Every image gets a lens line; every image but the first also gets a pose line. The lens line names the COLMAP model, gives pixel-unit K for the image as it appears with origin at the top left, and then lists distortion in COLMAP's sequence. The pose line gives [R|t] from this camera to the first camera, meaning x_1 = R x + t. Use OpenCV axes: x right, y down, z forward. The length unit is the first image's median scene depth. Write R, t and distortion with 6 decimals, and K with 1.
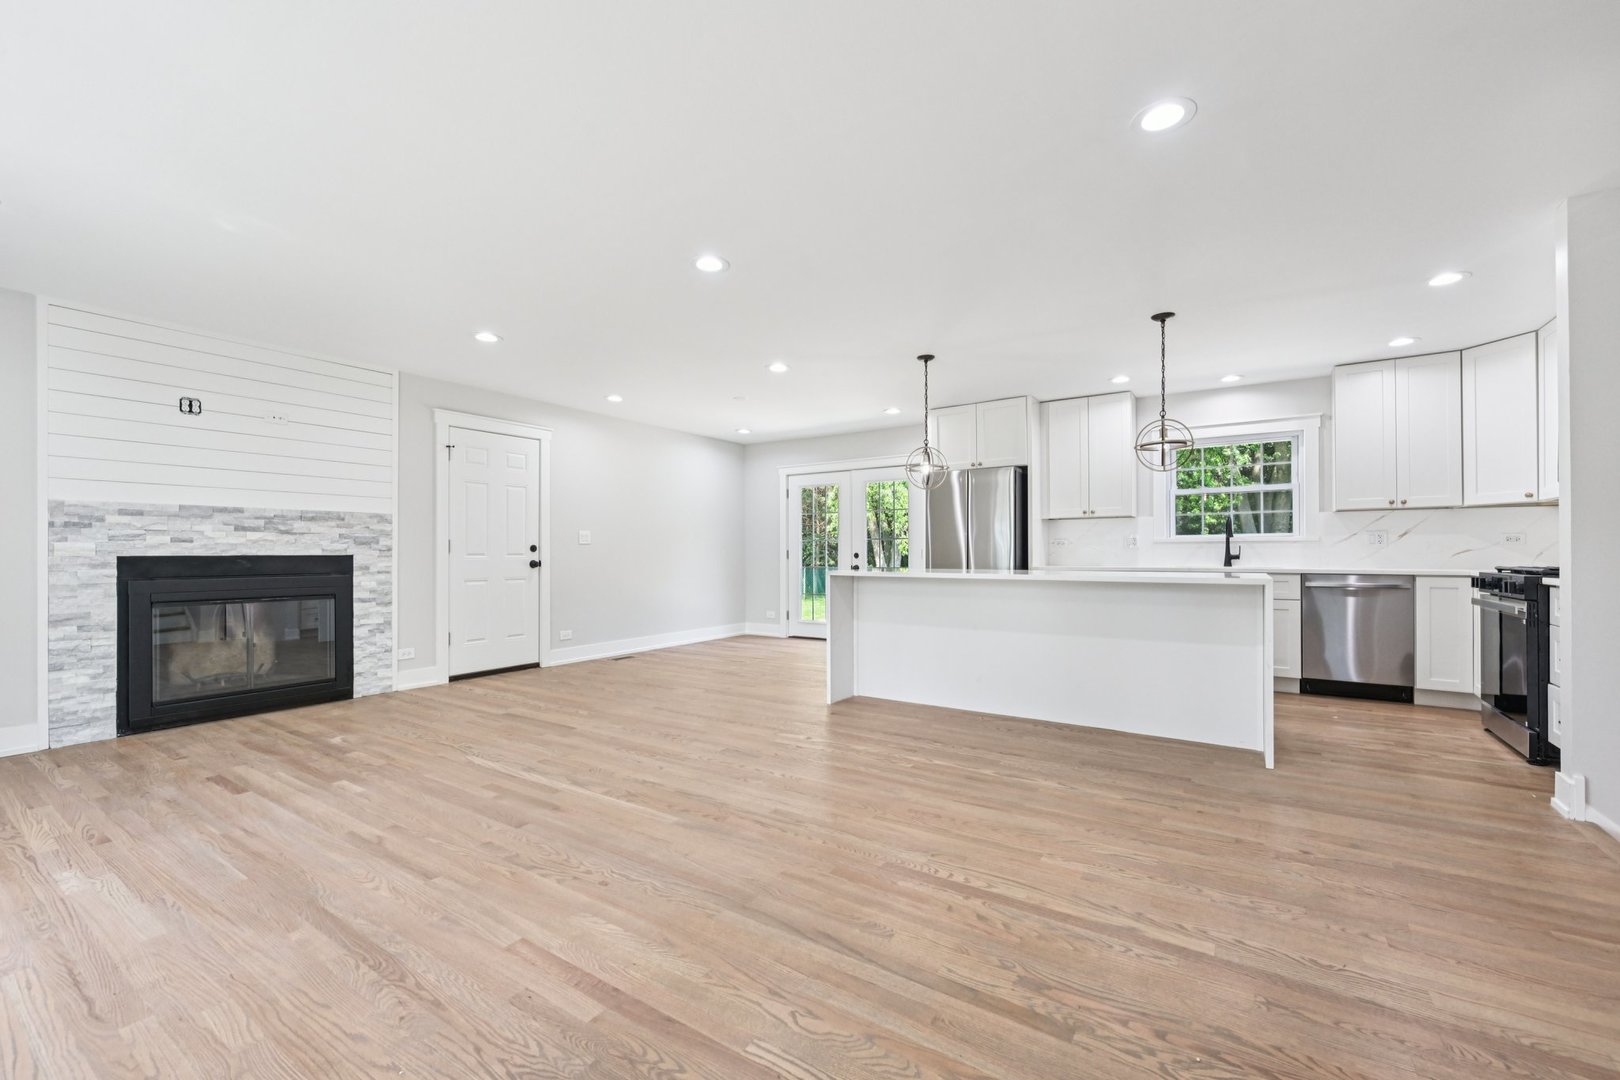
lens RADIAL K [[652.9, 0, 815.9], [0, 652.9, 553.2], [0, 0, 1]] dist [-0.004176, -0.000037]
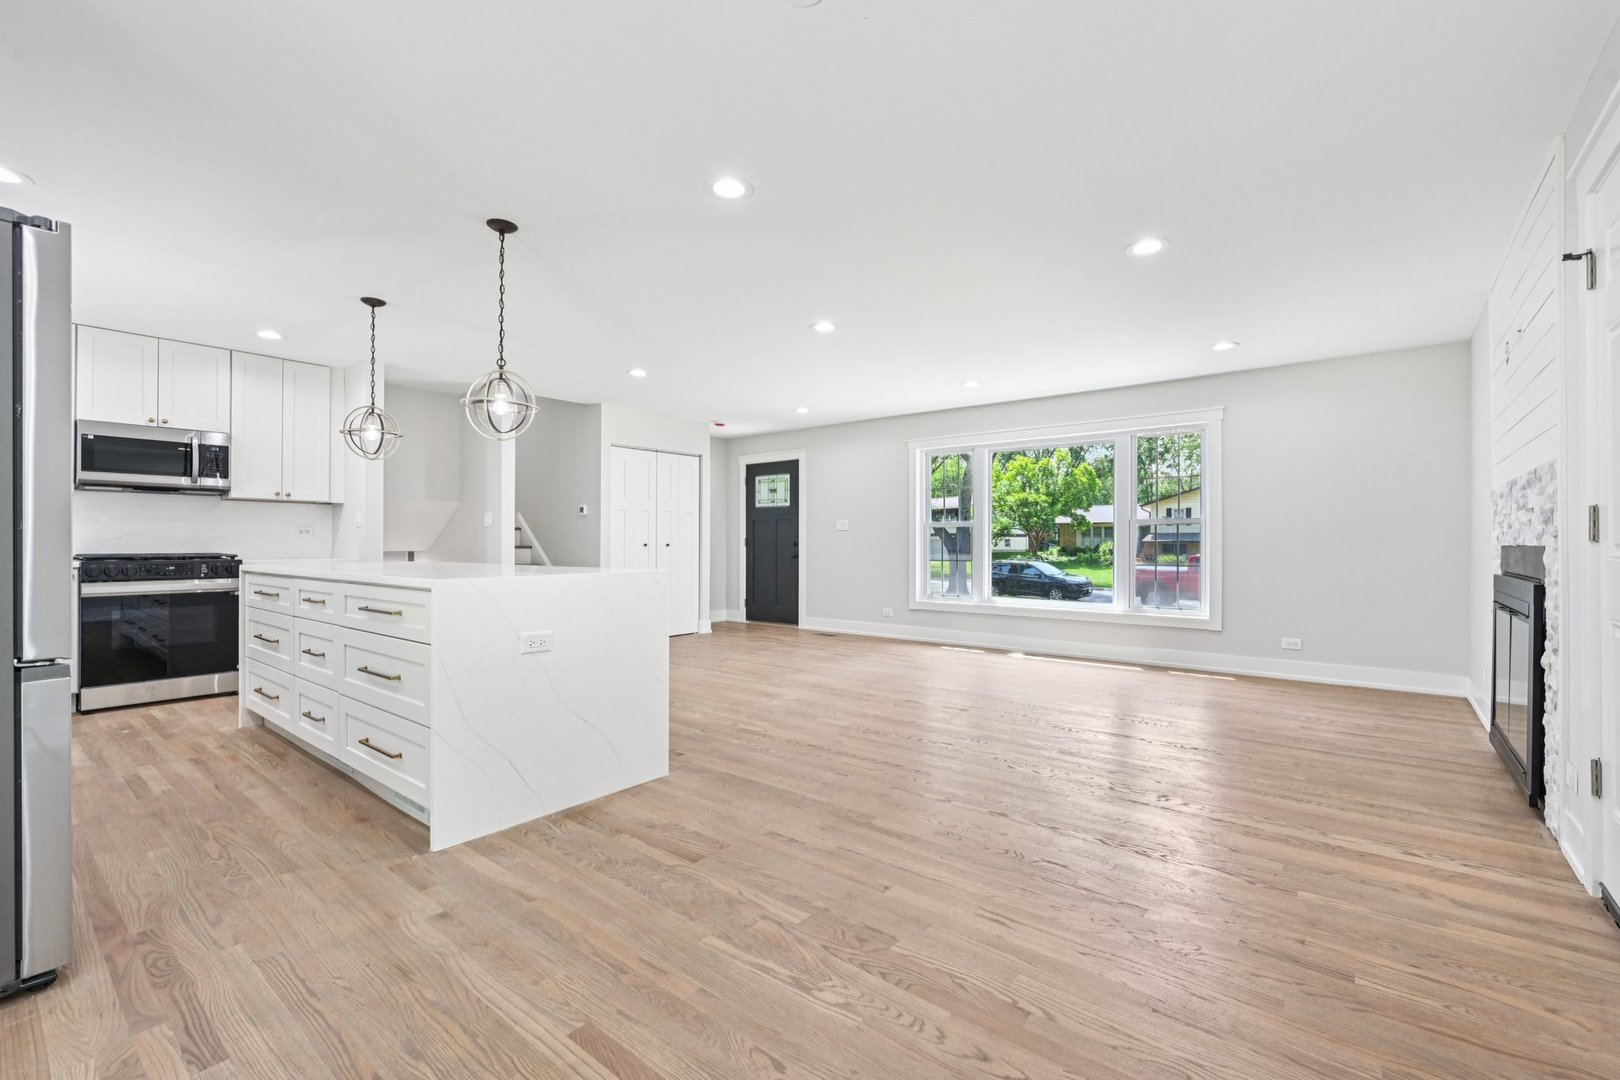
lens RADIAL K [[695.1, 0, 813.5], [0, 695.1, 541.5], [0, 0, 1]] dist [-0.002965, -0.000477]
pose [[-0.994756, 0.002073, 0.102252, -0.251407], [0.001782, 0.999994, -0.002938, 0.002755], [-0.102258, -0.002740, -0.994754, 2.131430]]
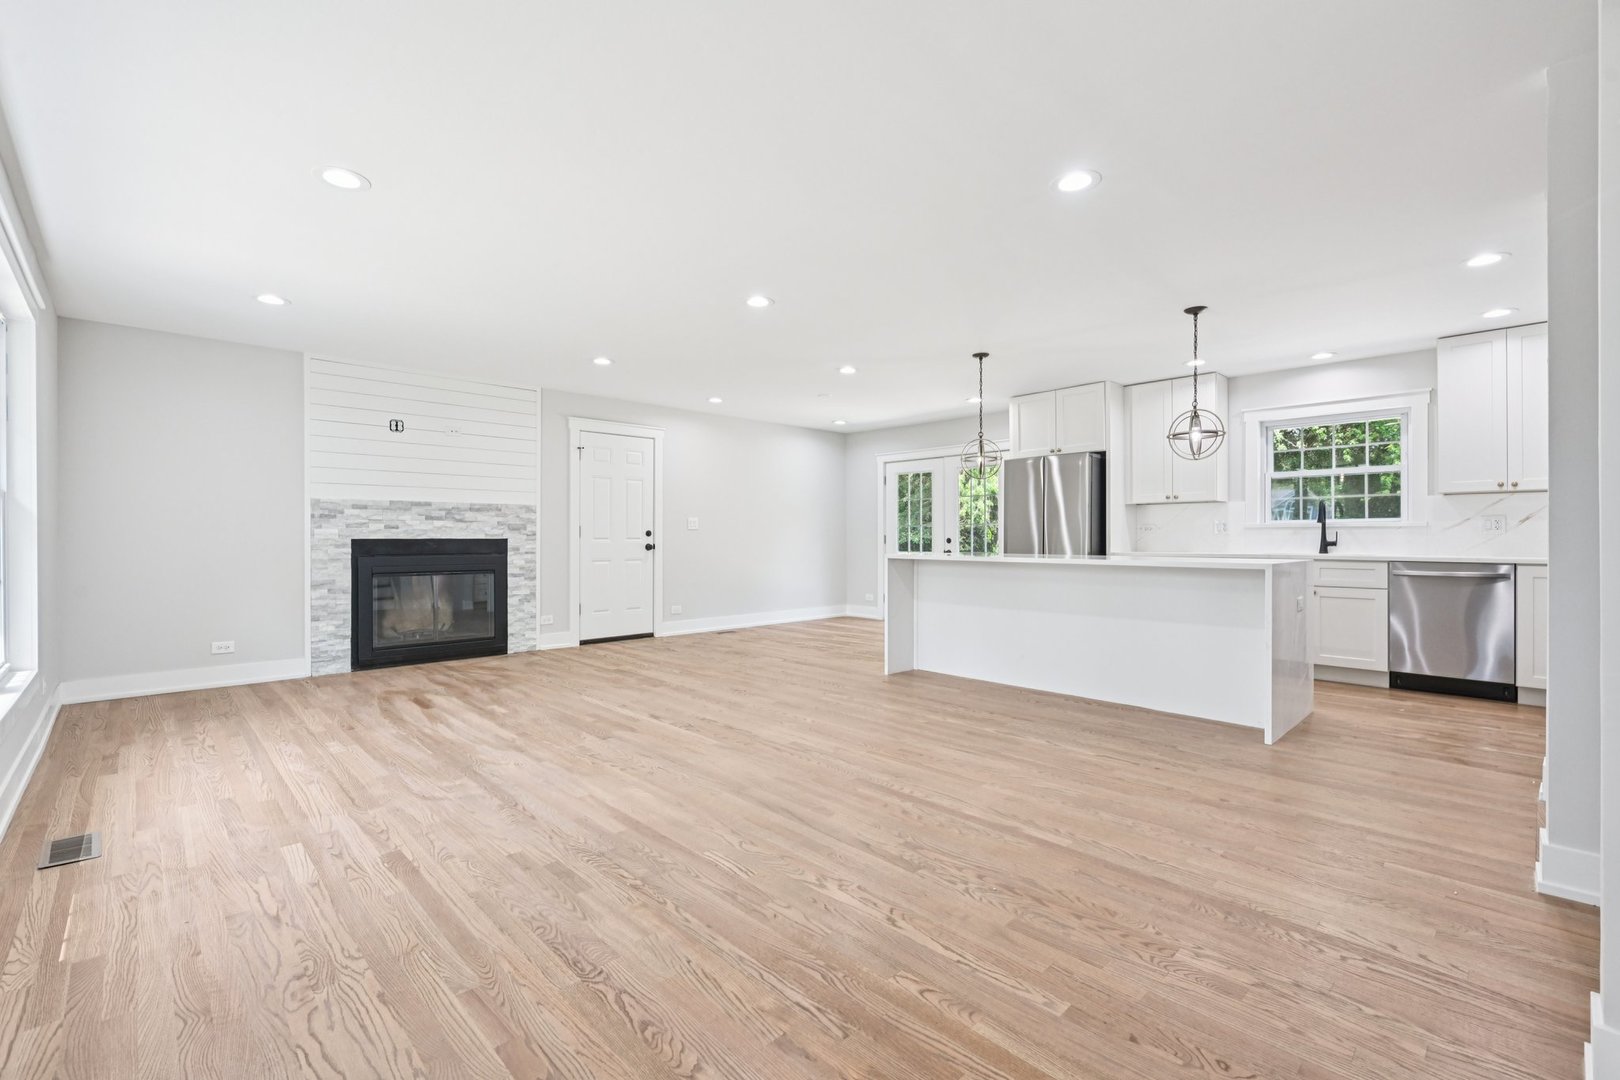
lens RADIAL K [[695.1, 0, 815.4], [0, 695.1, 540.2], [0, 0, 1]] dist [-0.002965, -0.000477]
pose [[0.976380, 0.003443, -0.216031, 0.198973], [-0.002741, 0.999990, 0.003549, -0.000526], [0.216041, -0.002873, 0.976380, -0.222506]]
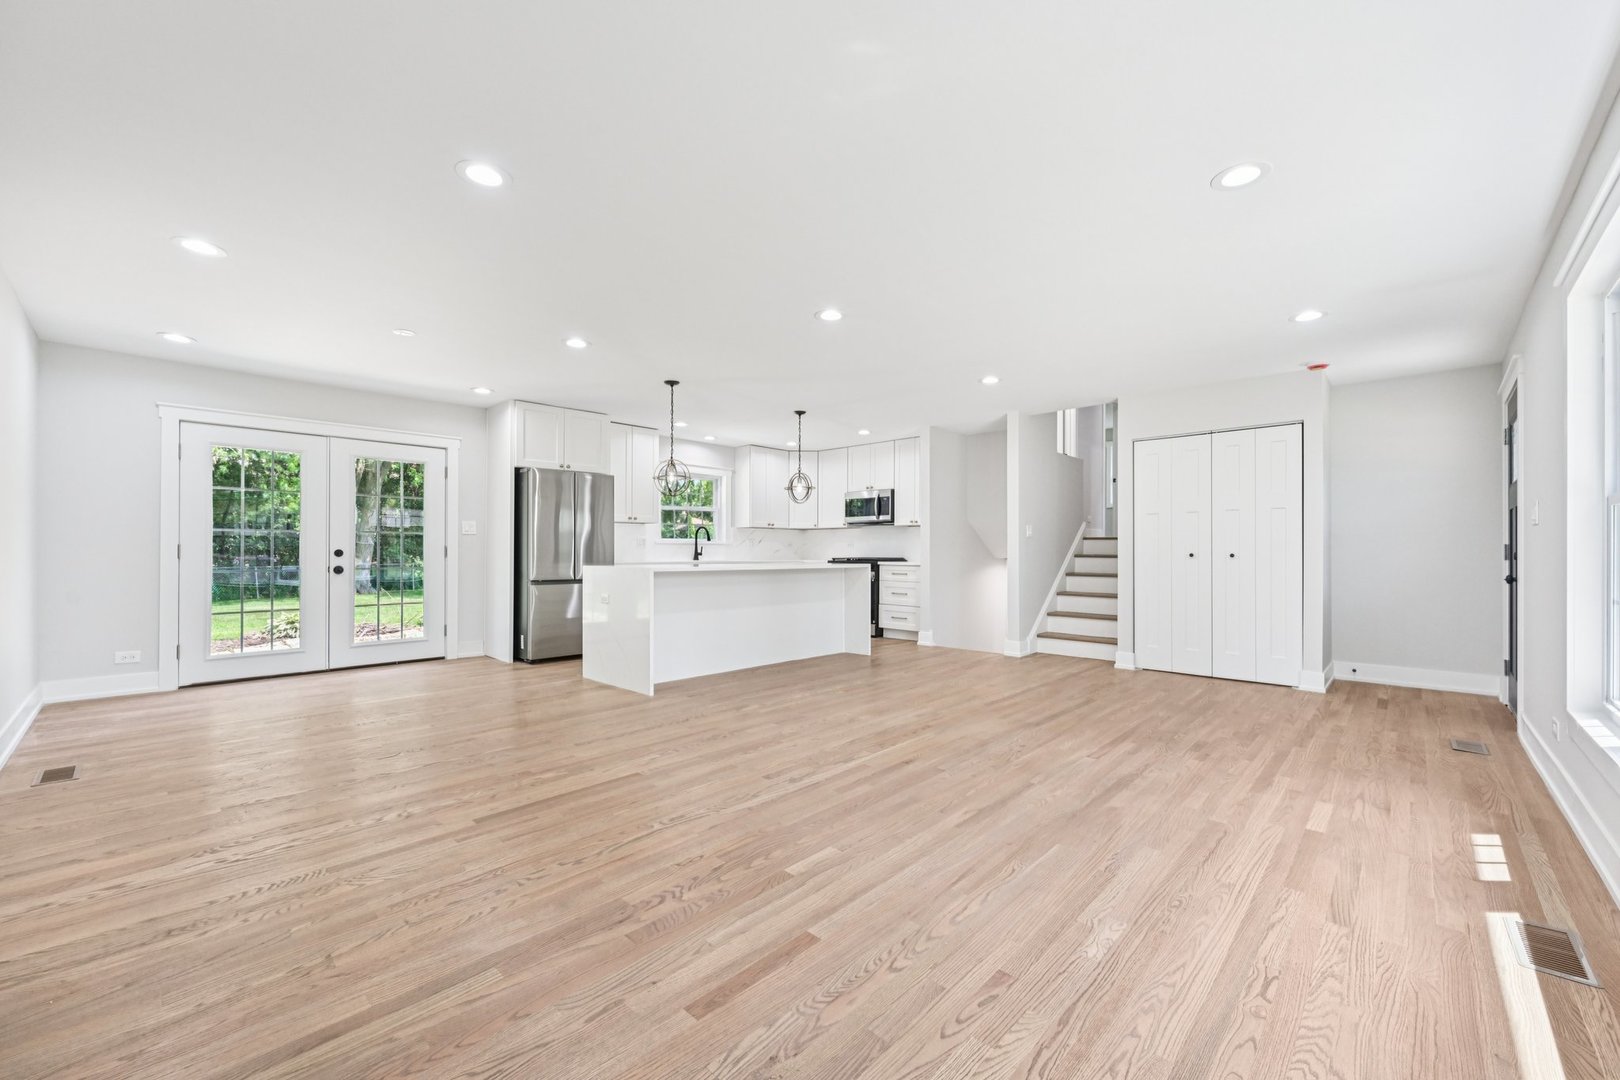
lens RADIAL K [[636.8, 0, 818.6], [0, 636.8, 544.9], [0, 0, 1]] dist [0.000288, 0.000420]
pose [[0.175718, 0.011806, 0.984370, -1.192857], [-0.003226, 0.999930, -0.011417, 0.002120], [-0.984435, -0.001169, 0.175744, 0.714517]]
